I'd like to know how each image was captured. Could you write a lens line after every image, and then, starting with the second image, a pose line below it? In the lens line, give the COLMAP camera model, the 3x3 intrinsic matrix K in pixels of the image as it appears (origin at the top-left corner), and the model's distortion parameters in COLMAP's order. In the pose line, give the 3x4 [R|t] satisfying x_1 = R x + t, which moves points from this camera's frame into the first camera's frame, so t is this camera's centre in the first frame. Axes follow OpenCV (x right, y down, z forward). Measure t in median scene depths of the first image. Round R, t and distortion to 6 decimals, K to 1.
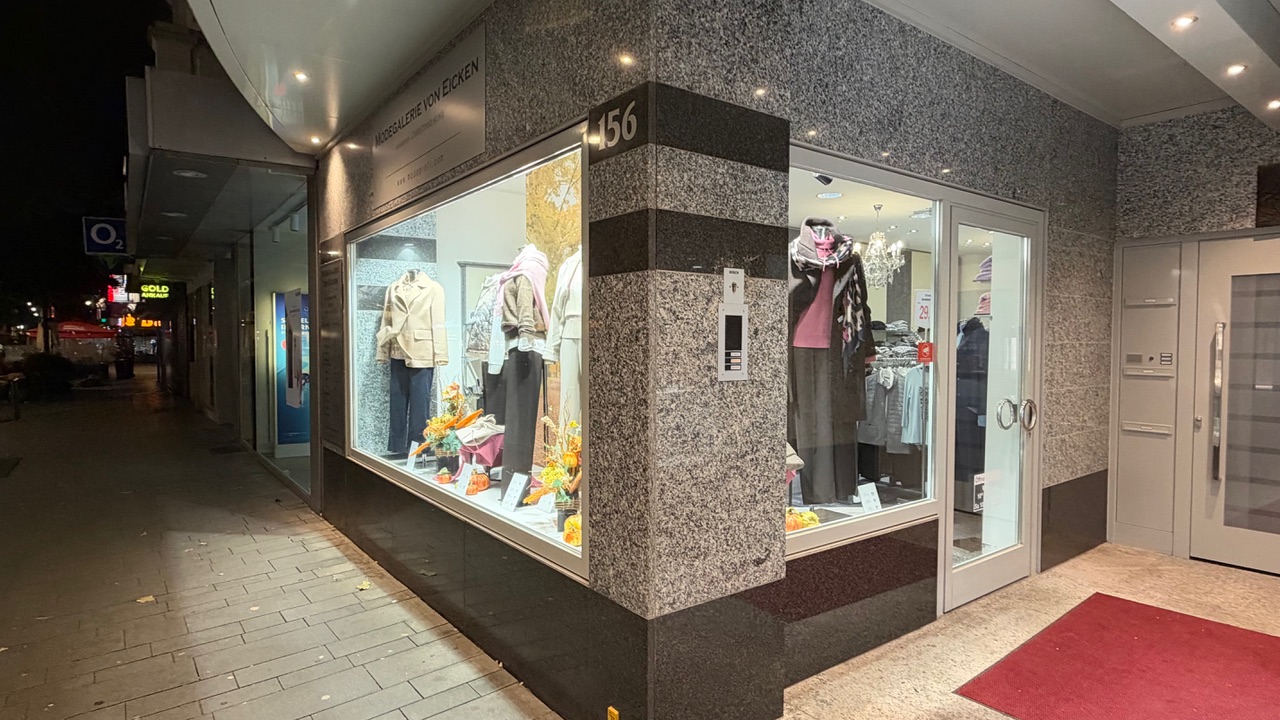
lens RADIAL K [[688.1, 0, 630.8], [0, 688.1, 362.1], [0, 0, 1]] dist [0.002121, 0.000135]
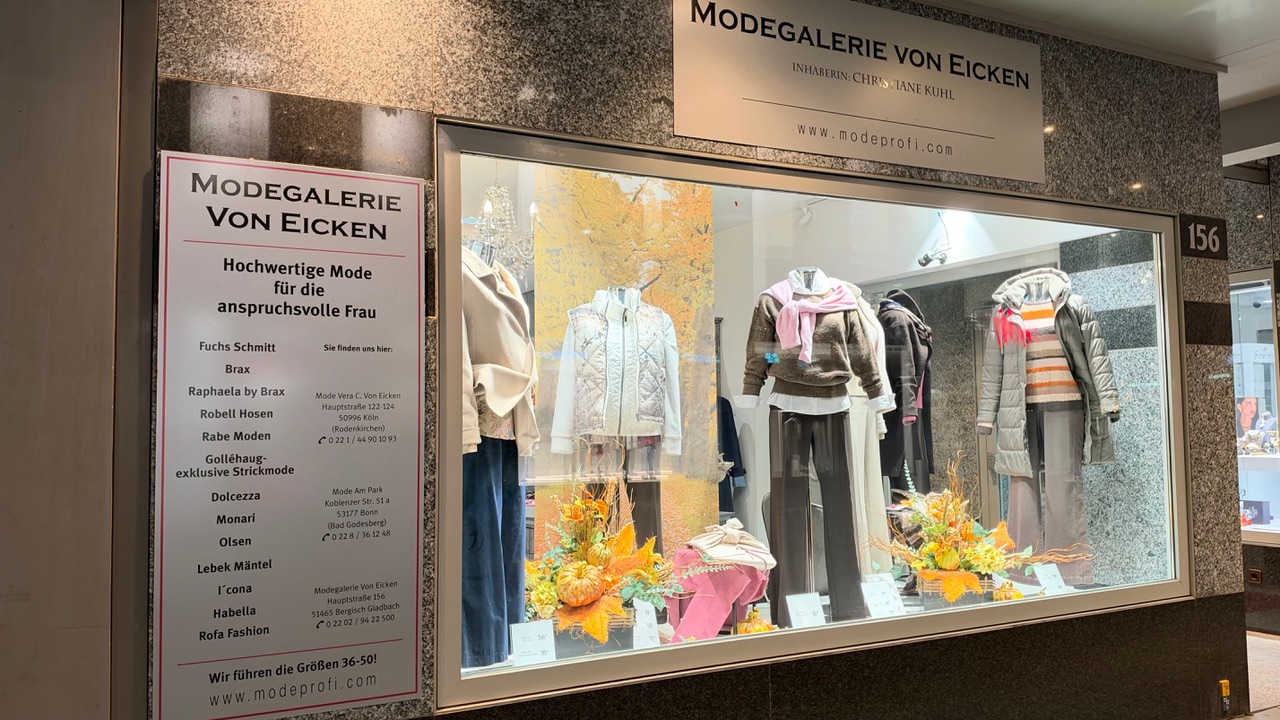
lens RADIAL K [[1010.0, 0, 628.0], [0, 1010.0, 356.5], [0, 0, 1]] dist [0.050489, -0.102316]
pose [[0.144498, 0.059746, 0.987700, -2.094312], [0.045927, 0.996695, -0.067009, -0.023804], [-0.988439, 0.055045, 0.141276, 1.800166]]
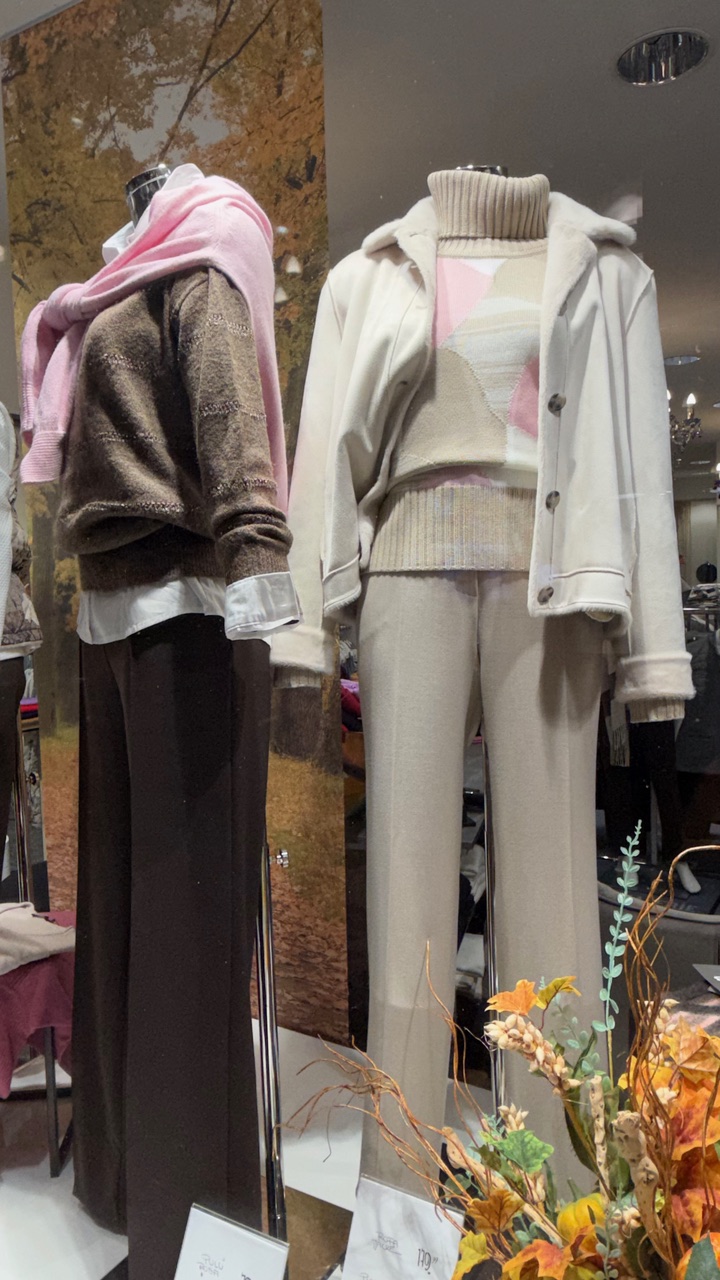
lens RADIAL K [[885.0, 0, 358.7], [0, 885.0, 630.9], [0, 0, 1]] dist [-0.004841, 0.006485]
pose [[0.928433, -0.045469, 0.368707, -0.356187], [0.039624, 0.998940, 0.023413, -0.038495], [-0.369380, -0.007128, 0.929251, 1.219830]]
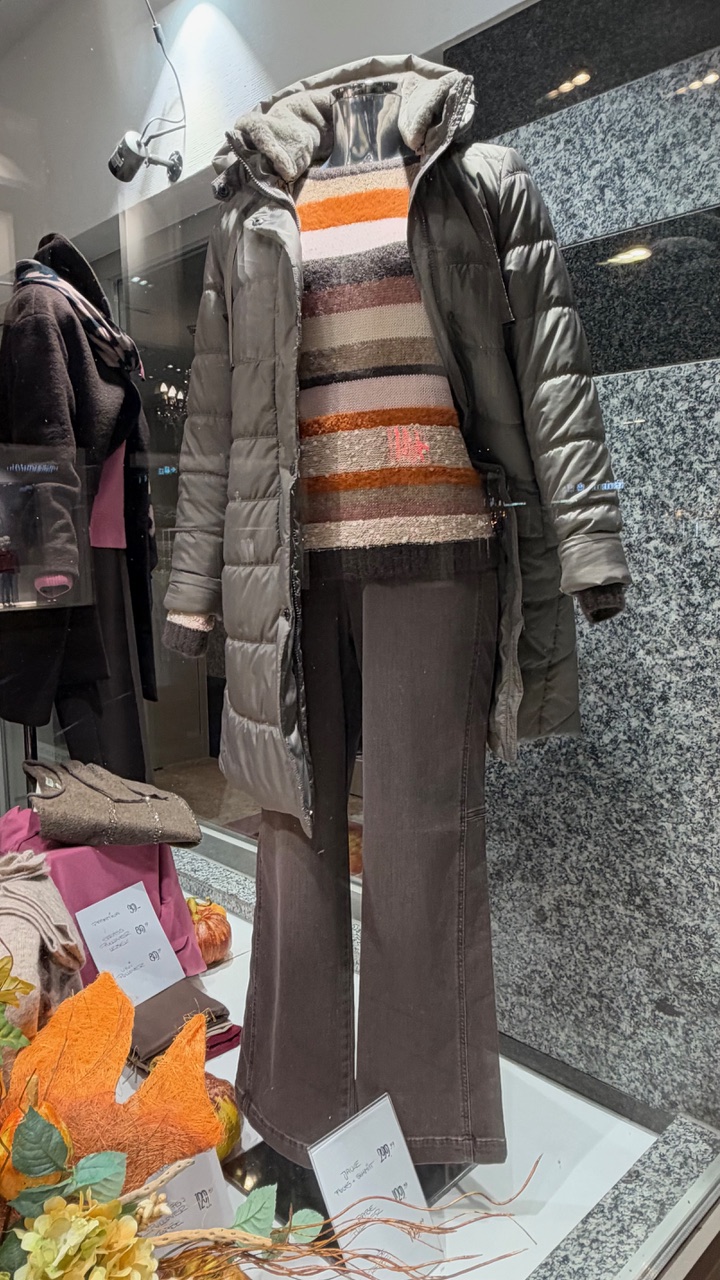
lens RADIAL K [[885.0, 0, 364.1], [0, 885.0, 636.5], [0, 0, 1]] dist [-0.004841, 0.006485]
pose [[-0.152827, -0.117905, 0.981194, -0.487117], [0.046263, 0.990915, 0.126279, -0.042823], [-0.987170, 0.064691, -0.145984, 1.358150]]
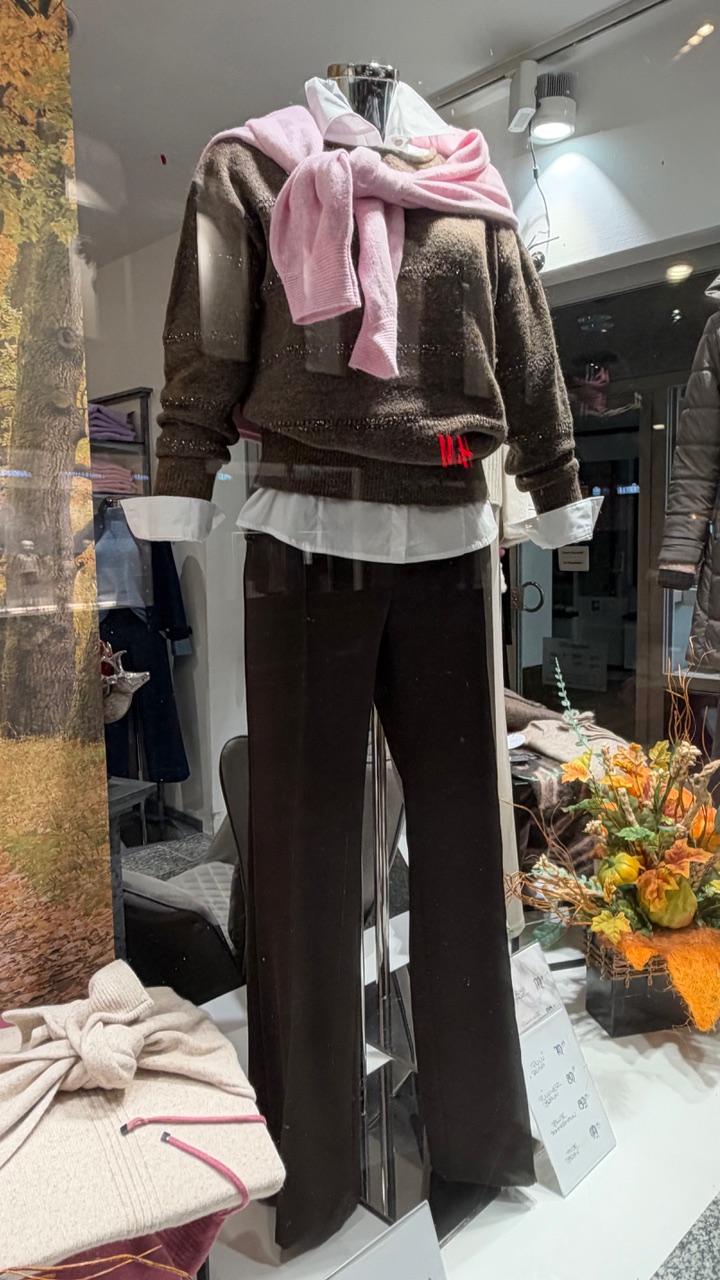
lens RADIAL K [[885.0, 0, 363.5], [0, 885.0, 633.7], [0, 0, 1]] dist [-0.004841, 0.006485]
pose [[-0.152297, -0.106720, 0.982556, -0.762679], [0.050236, 0.992032, 0.115535, -0.043329], [-0.987057, 0.066956, -0.145722, 1.820320]]
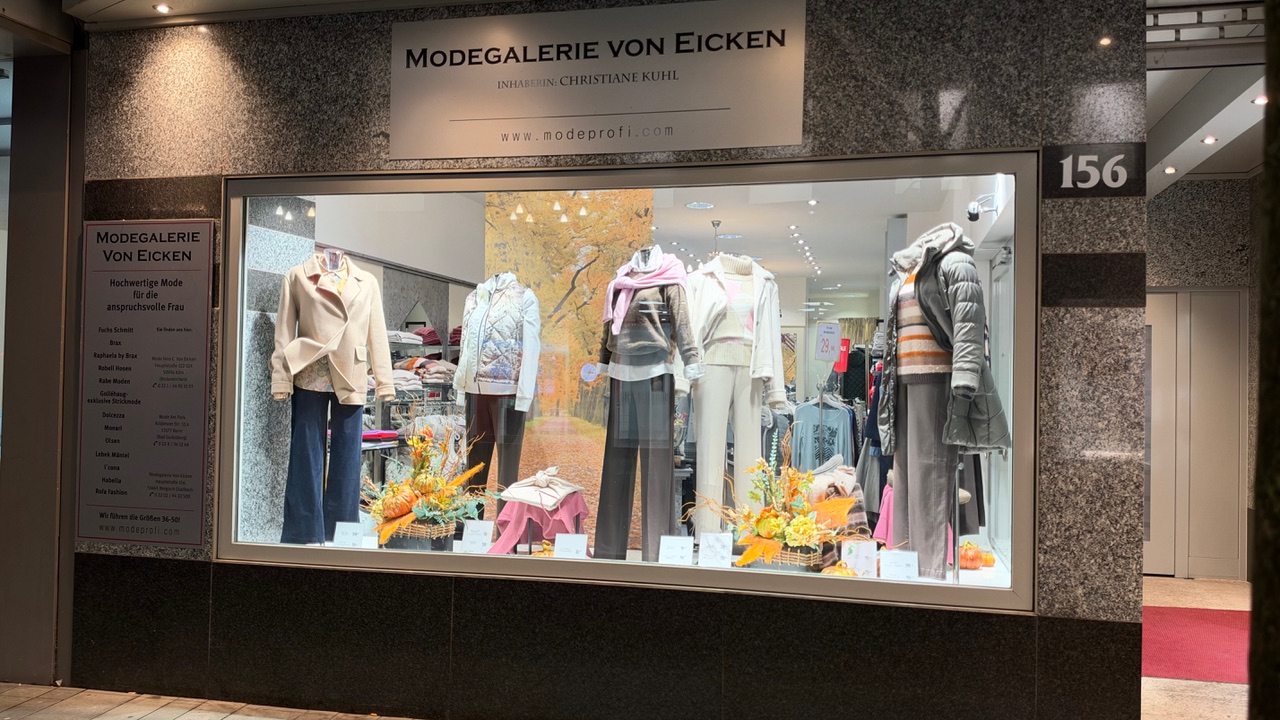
lens RADIAL K [[1004.0, 0, 642.8], [0, 1004.0, 361.7], [0, 0, 1]] dist [0.056728, -0.086620]
pose [[0.763477, 0.024723, 0.645362, -1.531849], [0.004879, 0.999018, -0.044043, 0.022431], [-0.645817, 0.036775, 0.762606, 0.246939]]
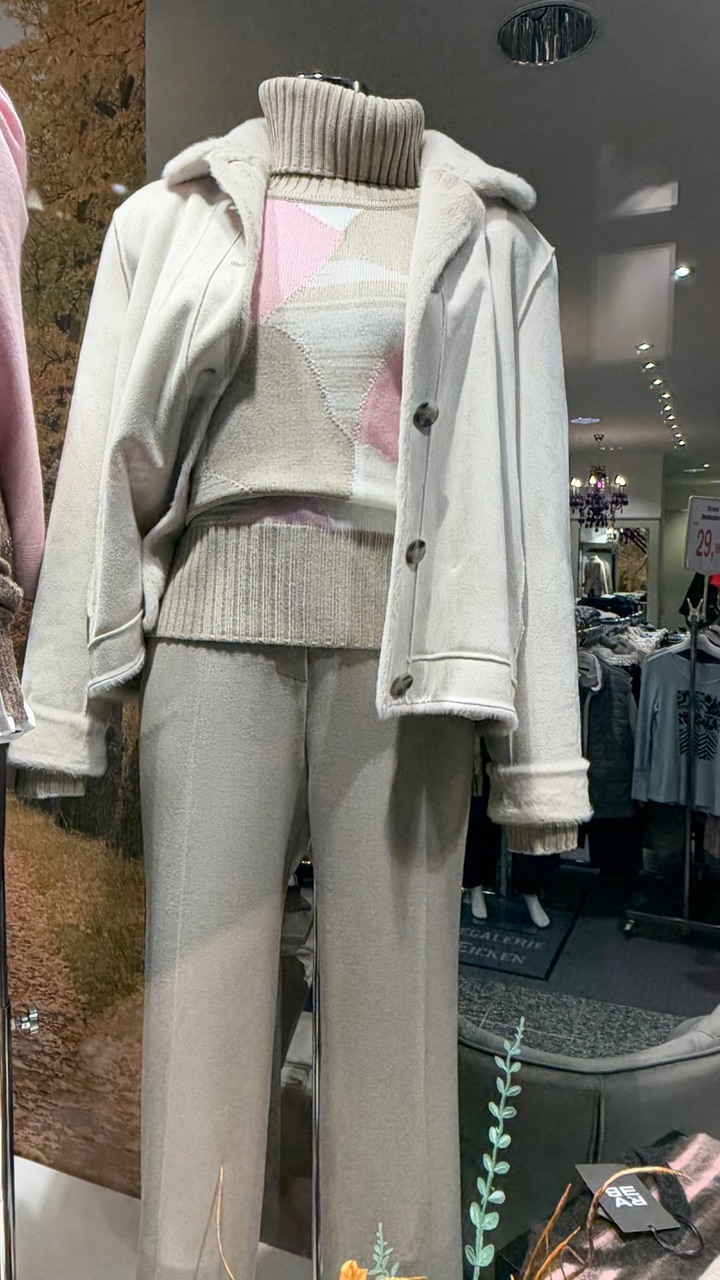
lens RADIAL K [[885.0, 0, 357.2], [0, 885.0, 623.7], [0, 0, 1]] dist [-0.004841, 0.006485]
pose [[0.859231, -0.016494, 0.511321, -0.277122], [0.003640, 0.999652, 0.026130, -0.073194], [-0.511574, -0.020591, 0.858992, 1.338387]]
